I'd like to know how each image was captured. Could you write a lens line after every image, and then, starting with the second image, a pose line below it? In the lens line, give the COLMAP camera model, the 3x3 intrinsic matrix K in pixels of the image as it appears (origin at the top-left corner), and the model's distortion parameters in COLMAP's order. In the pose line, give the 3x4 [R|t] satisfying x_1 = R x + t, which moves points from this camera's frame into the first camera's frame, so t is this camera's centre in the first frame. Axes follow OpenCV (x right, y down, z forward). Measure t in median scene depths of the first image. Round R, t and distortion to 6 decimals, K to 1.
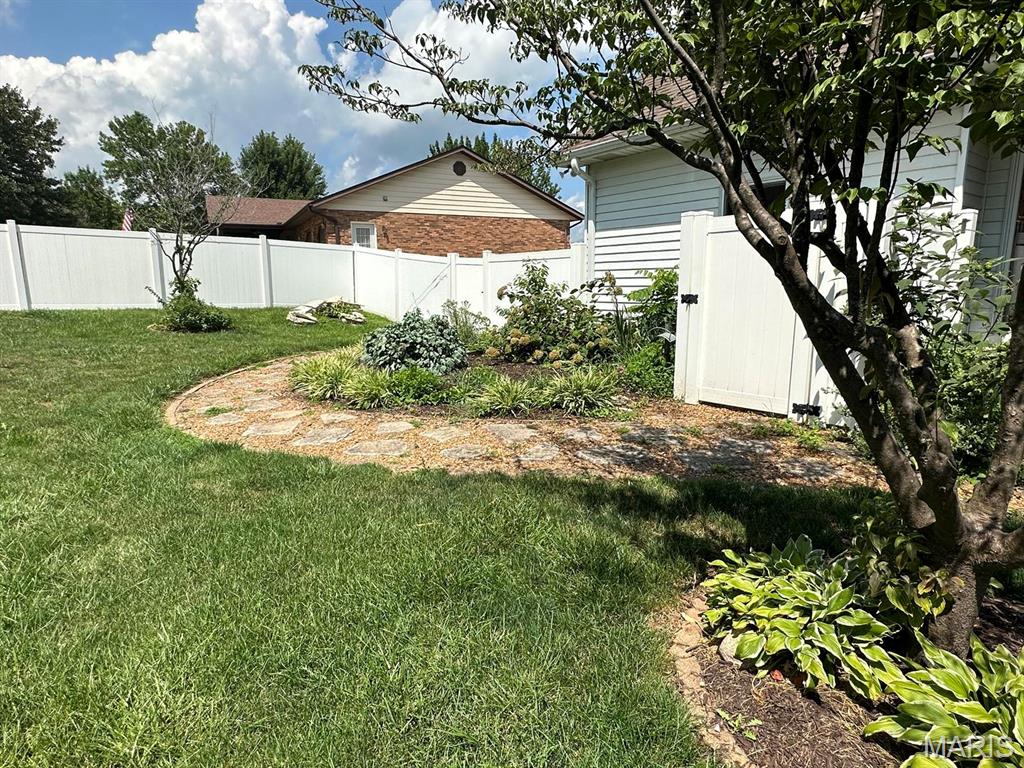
lens RADIAL K [[564.0, 0, 512.3], [0, 564.0, 384.7], [0, 0, 1]] dist [0.002626, 0.000551]
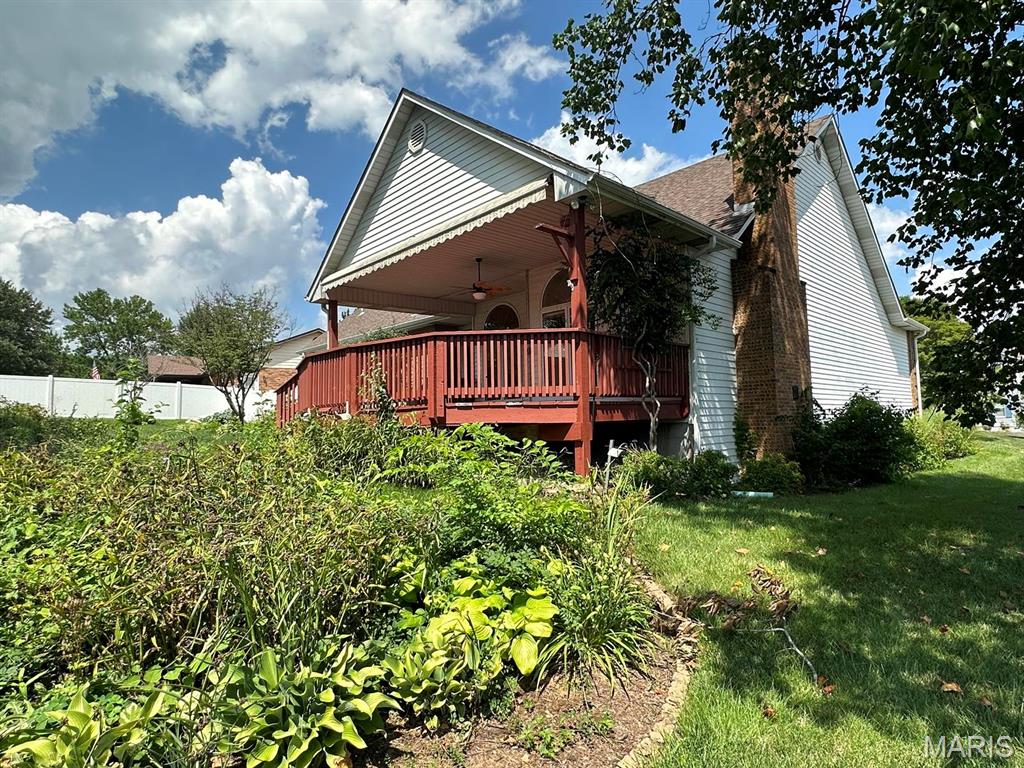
lens RADIAL K [[564.0, 0, 513.0], [0, 564.0, 379.6], [0, 0, 1]] dist [0.002626, 0.000551]
pose [[0.994807, -0.000909, 0.101777, 0.143654], [0.027318, 0.965654, -0.258391, 0.074319], [-0.098046, 0.259829, 0.960664, -0.278927]]
